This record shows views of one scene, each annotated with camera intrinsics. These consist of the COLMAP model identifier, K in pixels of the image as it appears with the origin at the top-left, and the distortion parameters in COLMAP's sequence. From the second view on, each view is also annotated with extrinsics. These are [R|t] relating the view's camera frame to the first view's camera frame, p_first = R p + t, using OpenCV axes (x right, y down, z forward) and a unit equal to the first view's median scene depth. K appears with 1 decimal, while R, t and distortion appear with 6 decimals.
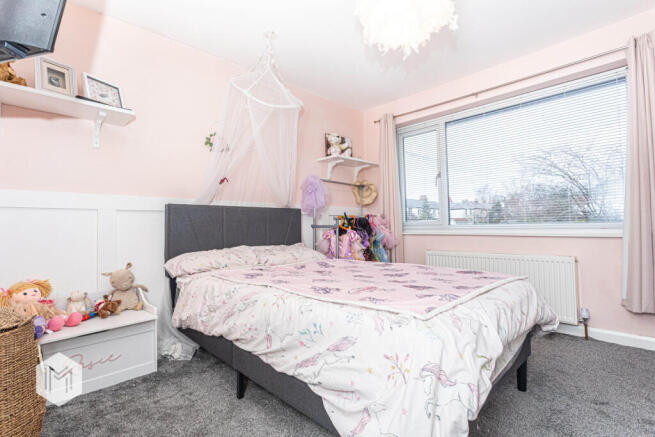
lens RADIAL K [[304.7, 0, 327.5], [0, 304.7, 218.5], [0, 0, 1]] dist [-0.000612, -0.000048]
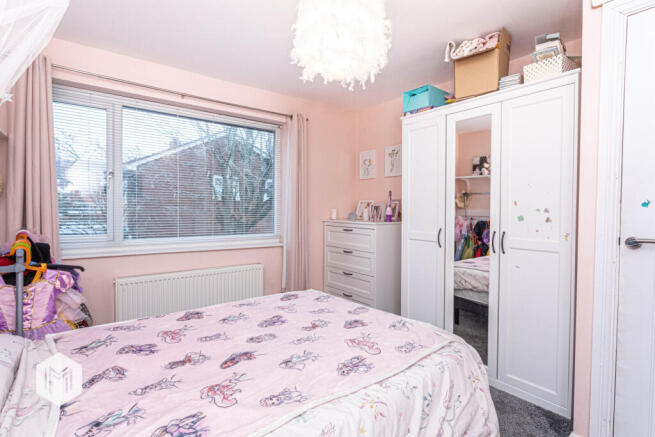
lens RADIAL K [[320.3, 0, 327.5], [0, 320.3, 218.5], [0, 0, 1]] dist [-0.000176, -0.000043]
pose [[0.133867, -0.010841, 0.990940, -0.406724], [-0.045879, 0.998800, 0.017125, -0.083020], [-0.989937, -0.047756, 0.133209, 0.449307]]
